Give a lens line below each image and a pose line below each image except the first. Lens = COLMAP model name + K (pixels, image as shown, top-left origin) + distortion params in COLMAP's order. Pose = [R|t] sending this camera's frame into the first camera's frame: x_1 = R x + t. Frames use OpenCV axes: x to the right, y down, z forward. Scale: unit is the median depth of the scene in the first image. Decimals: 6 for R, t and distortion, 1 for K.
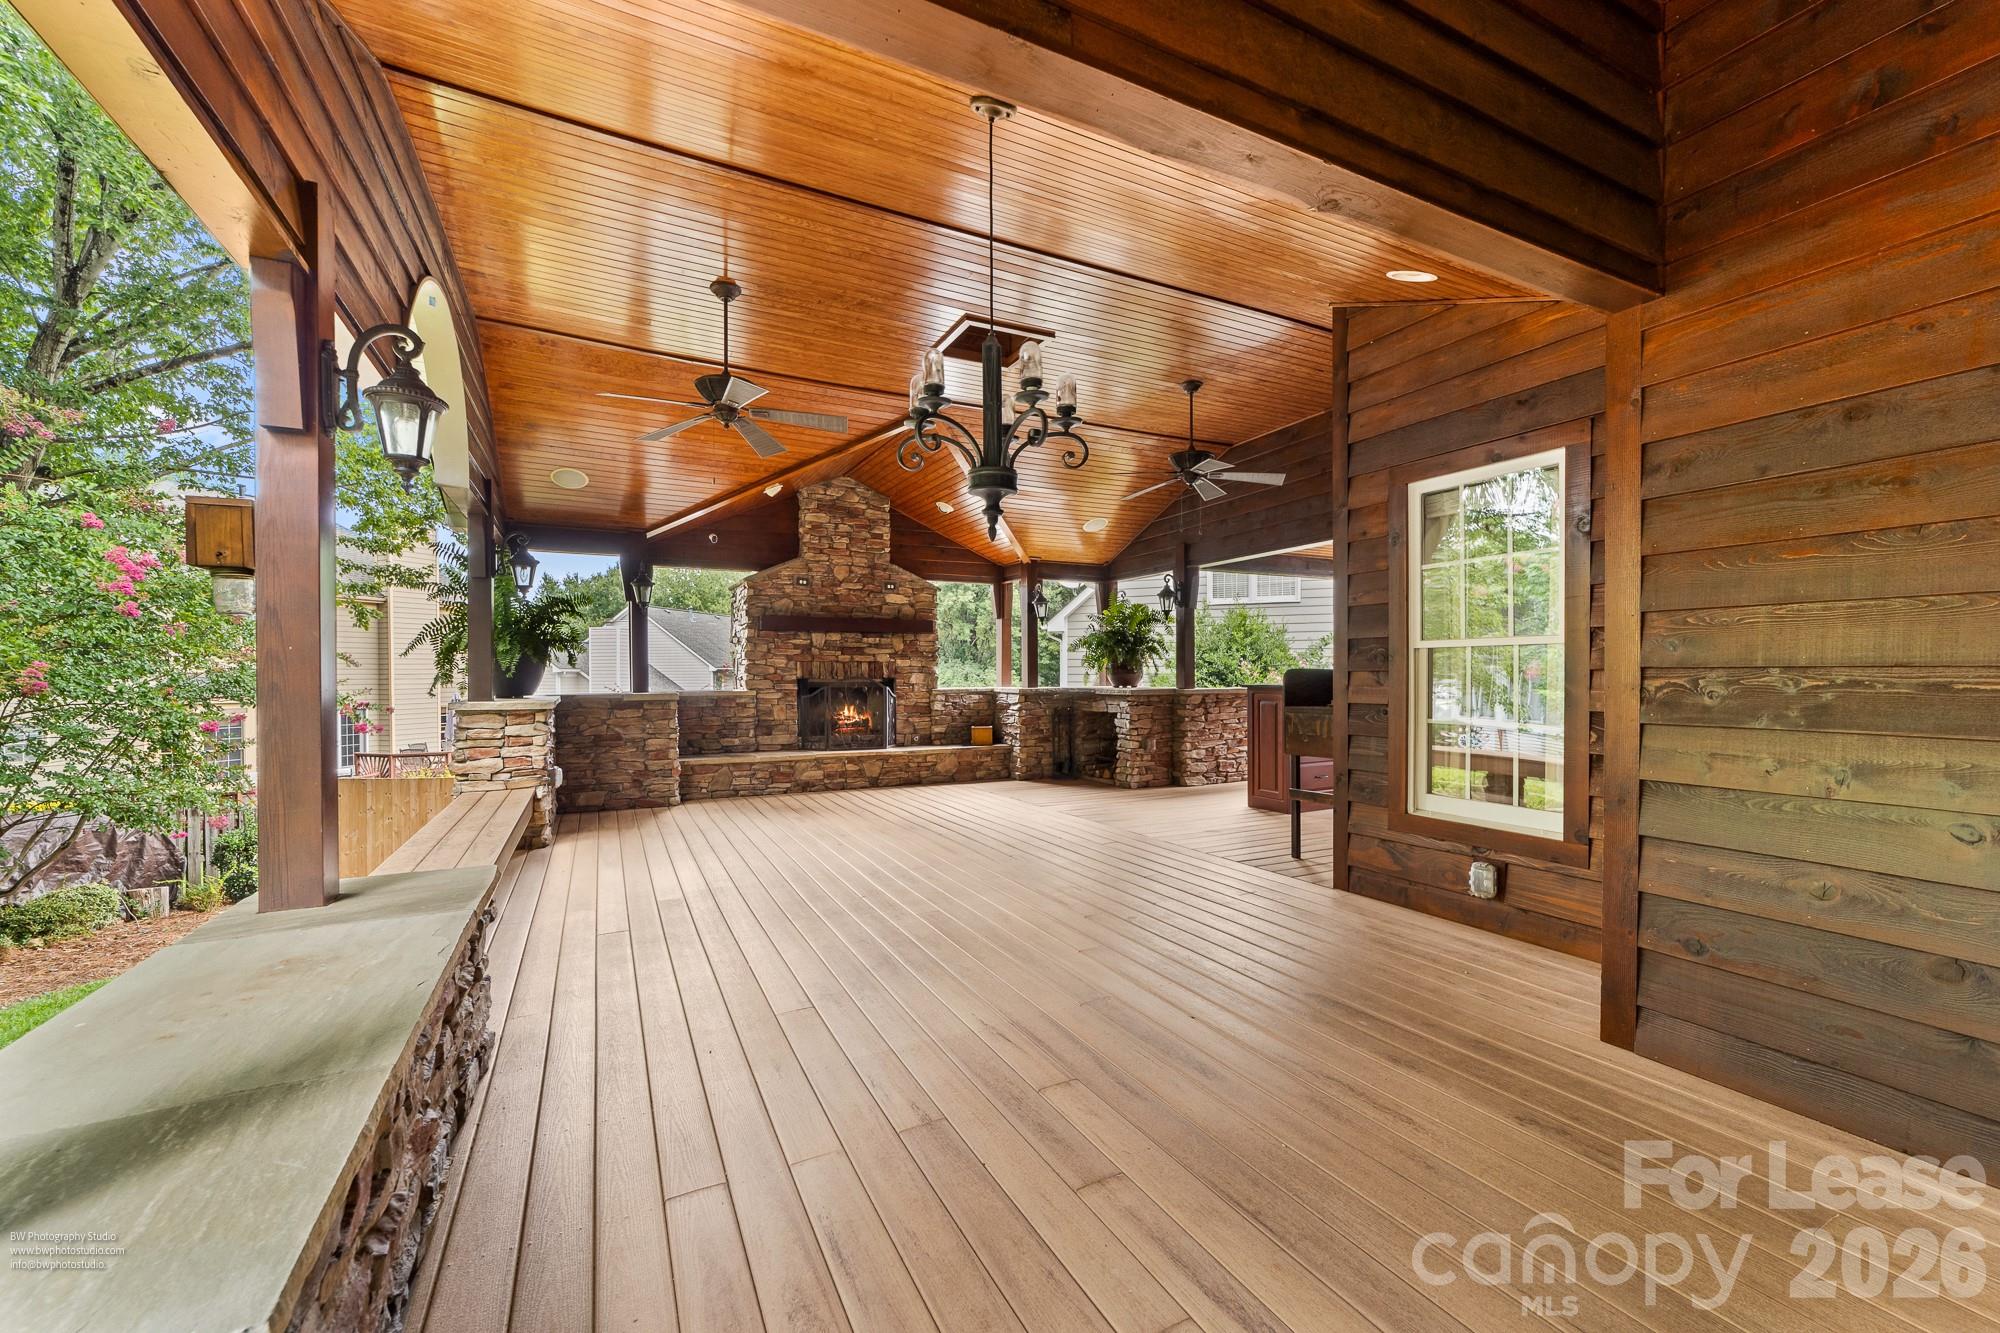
lens RADIAL K [[783.7, 0, 998.0], [0, 783.7, 672.5], [0, 0, 1]] dist [-0.009248, 0.001788]
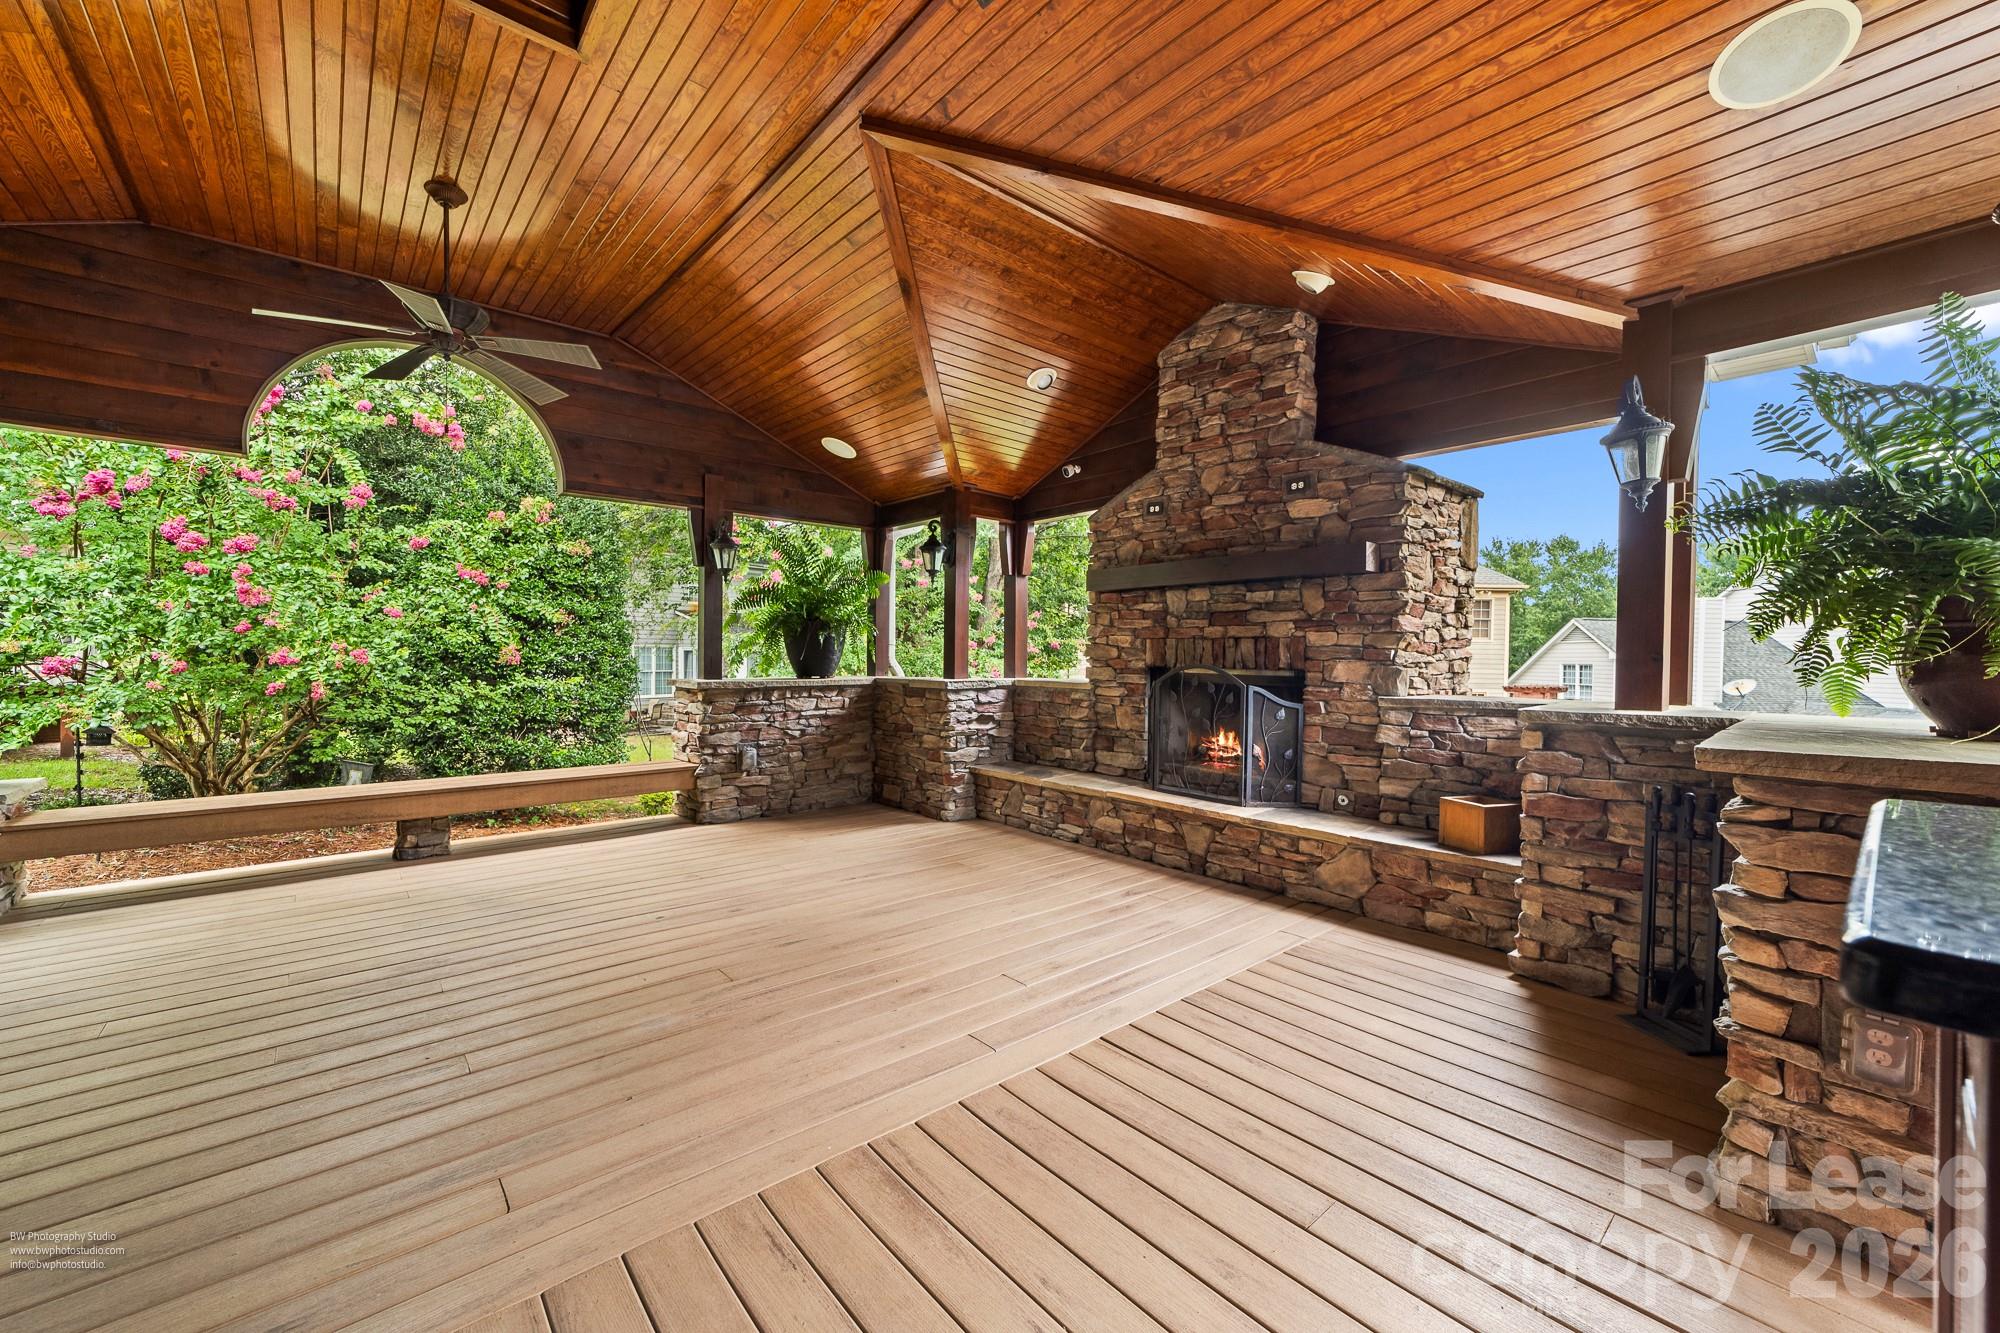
lens RADIAL K [[783.7, 0, 1000.0], [0, 783.7, 661.9], [0, 0, 1]] dist [-0.009248, 0.001788]
pose [[0.240992, 0.011895, -0.970454, 0.312249], [-0.011400, 0.999891, 0.009424, -0.000349], [0.970460, 0.008792, 0.241102, 0.723877]]
